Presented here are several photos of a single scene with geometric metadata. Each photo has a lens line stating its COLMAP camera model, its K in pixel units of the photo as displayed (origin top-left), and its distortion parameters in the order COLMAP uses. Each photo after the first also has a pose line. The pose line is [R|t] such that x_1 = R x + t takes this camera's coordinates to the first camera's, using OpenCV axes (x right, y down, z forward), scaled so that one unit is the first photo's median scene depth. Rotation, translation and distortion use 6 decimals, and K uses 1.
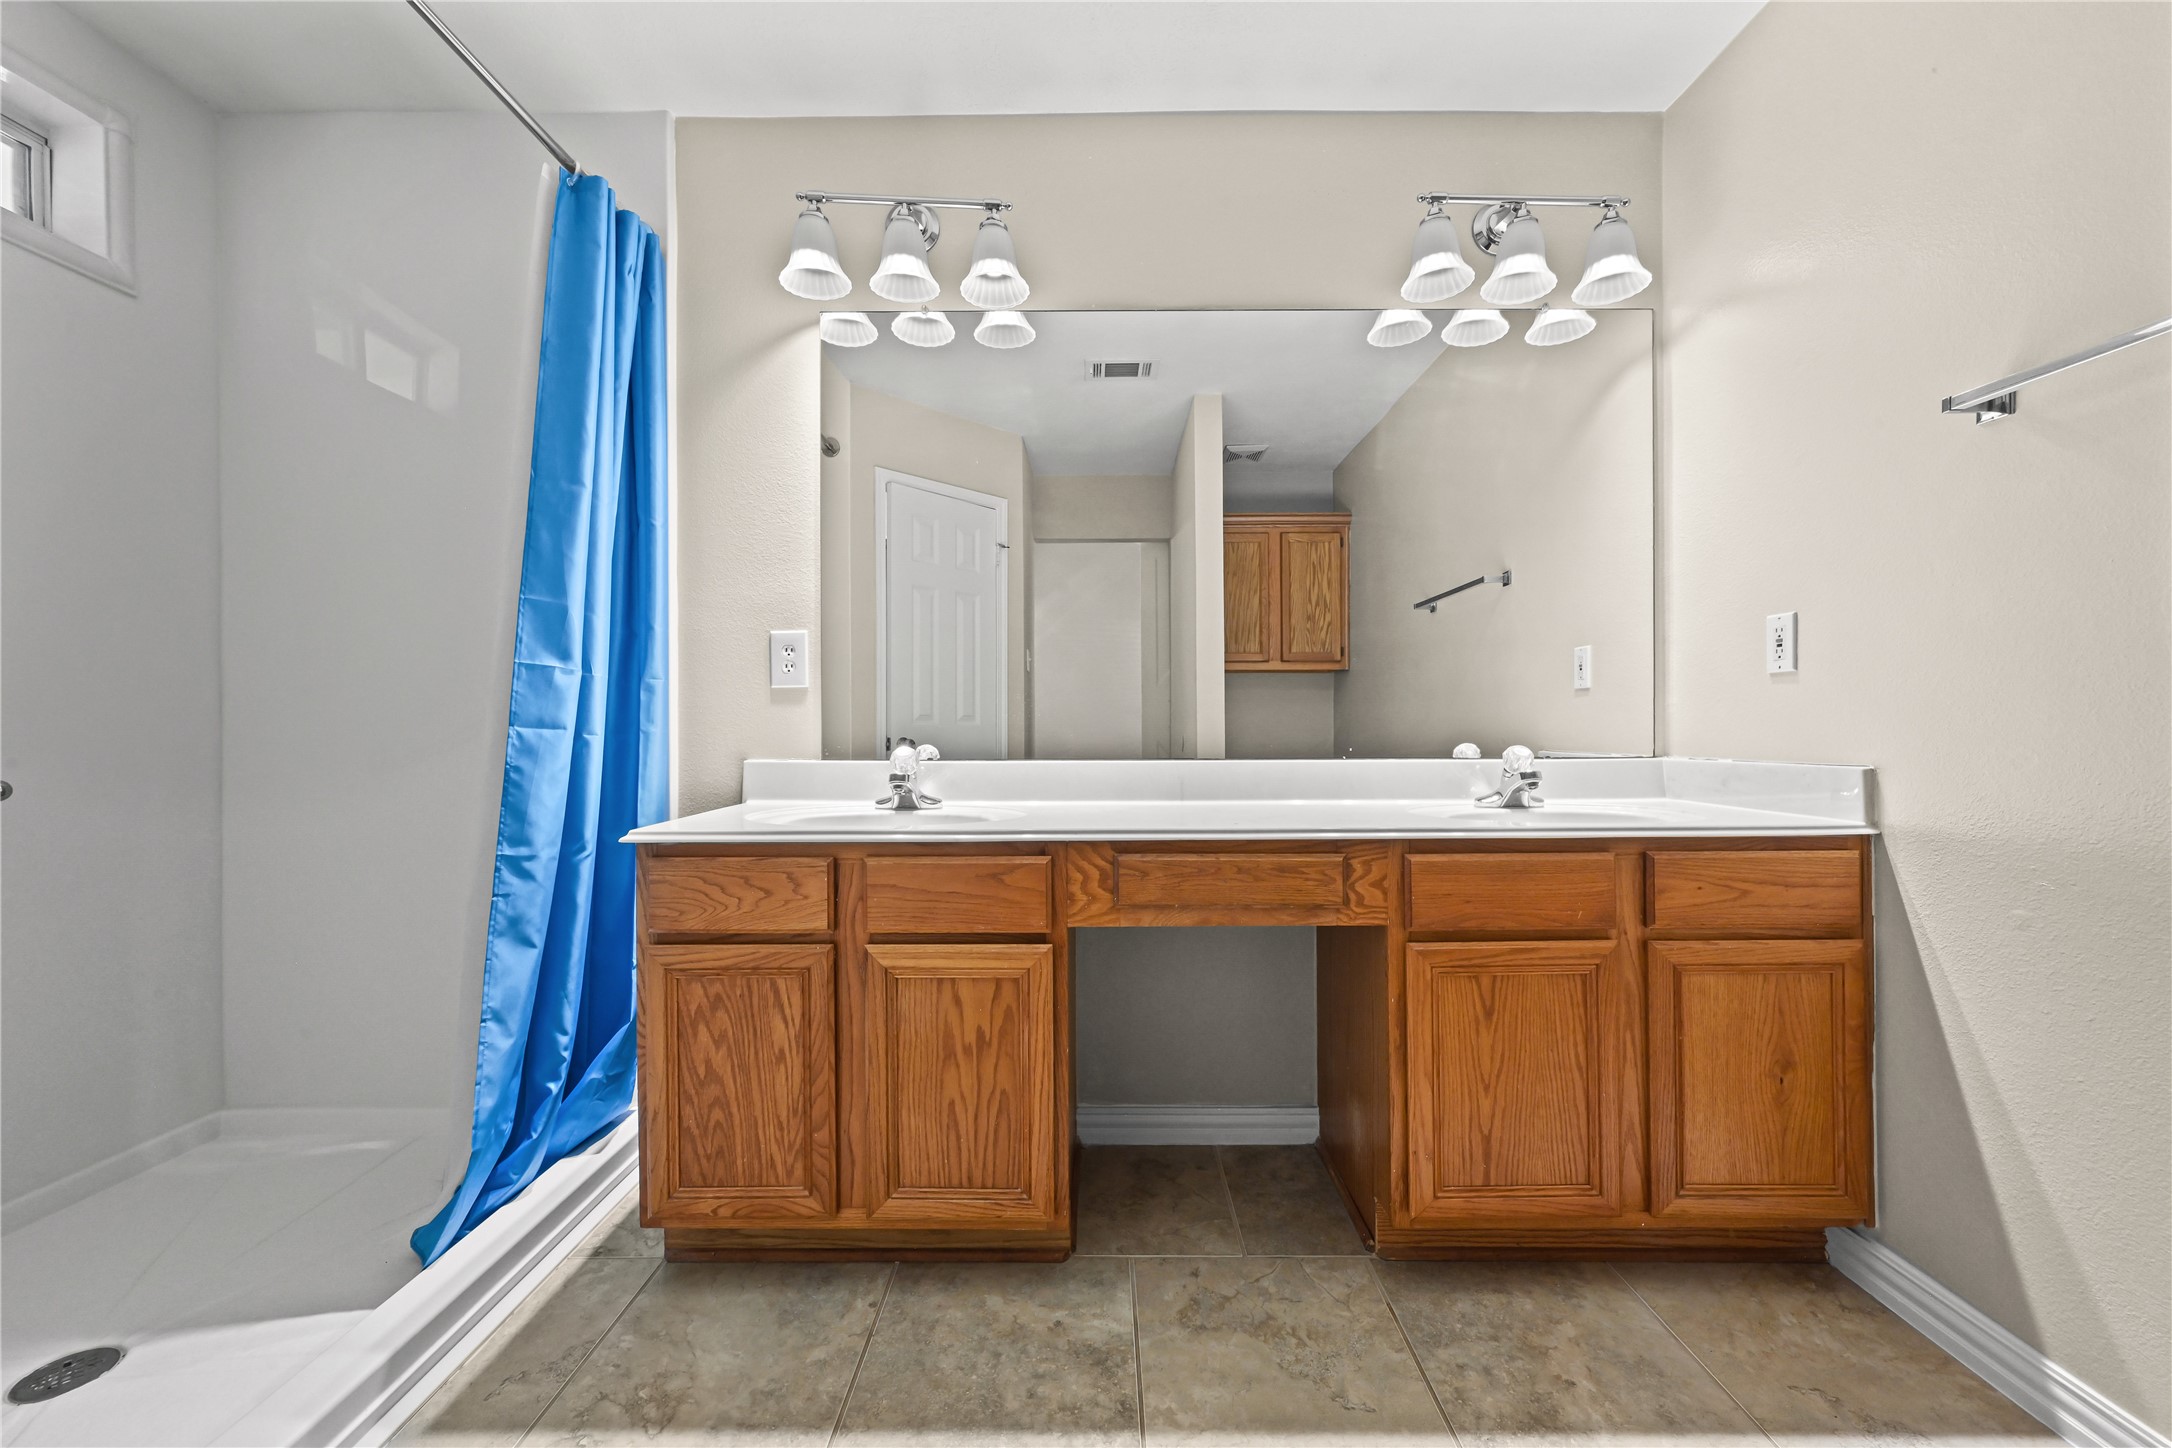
lens RADIAL K [[846.1, 0, 1080.0], [0, 846.1, 717.7], [0, 0, 1]] dist [-0.011283, -0.000142]
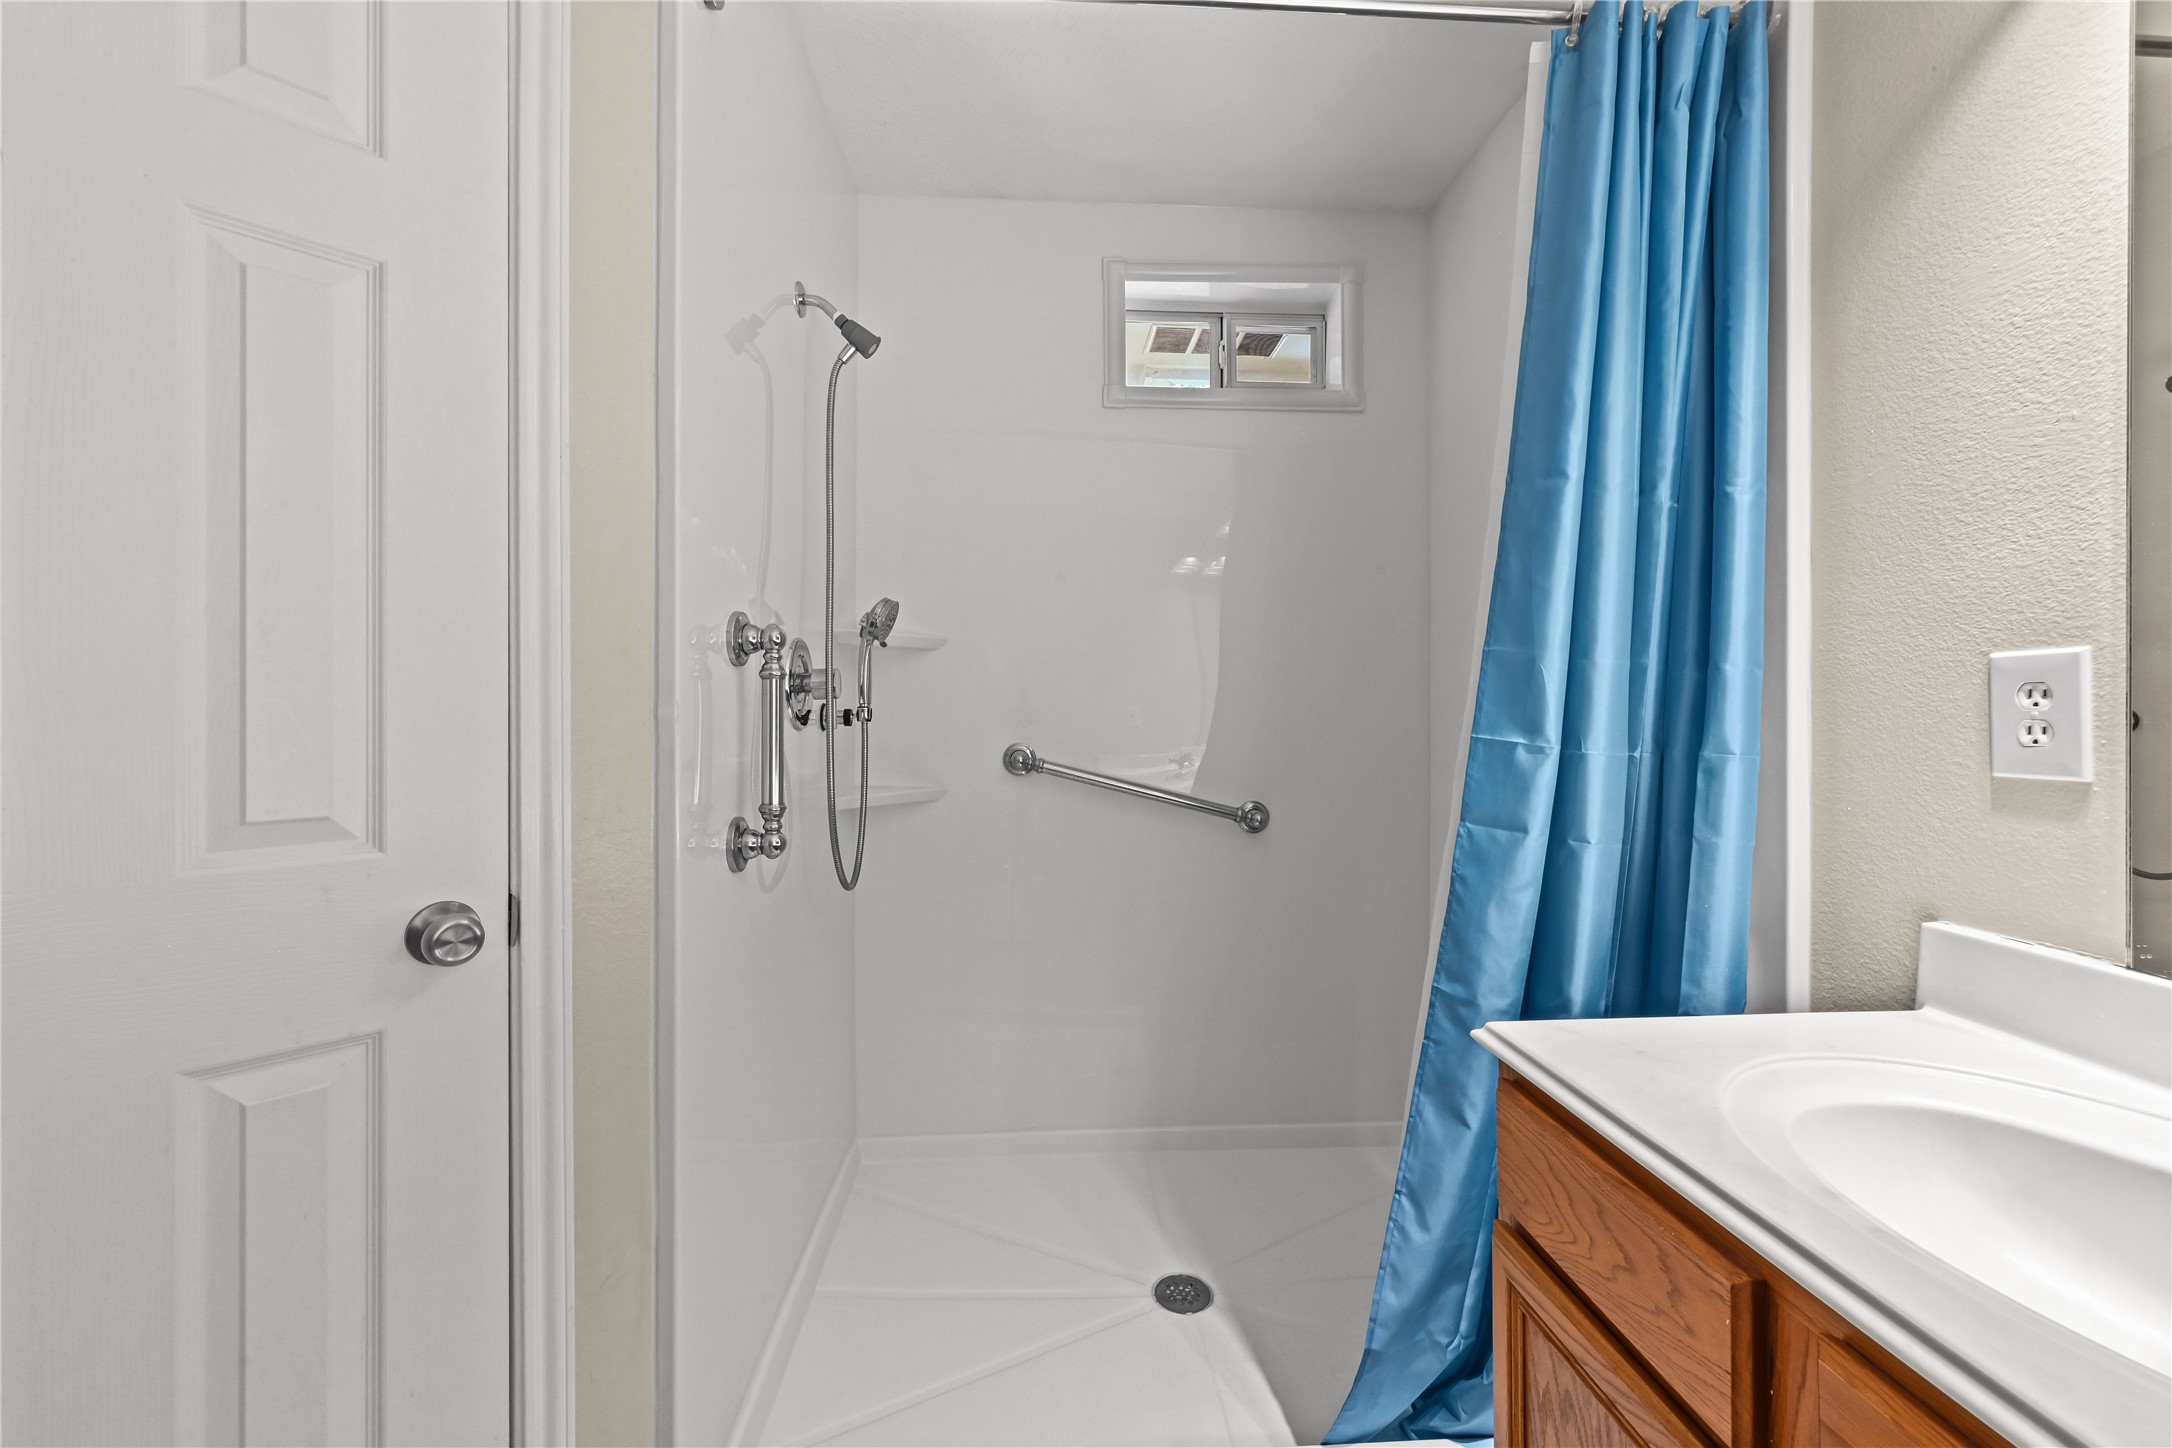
lens RADIAL K [[857.4, 0, 1084.9], [0, 857.4, 707.7], [0, 0, 1]] dist [0.002828, 0.000189]
pose [[0.072695, -0.000770, -0.997354, 0.078489], [0.006993, 0.999976, -0.000263, -0.094237], [0.997330, -0.006955, 0.072699, 0.588574]]
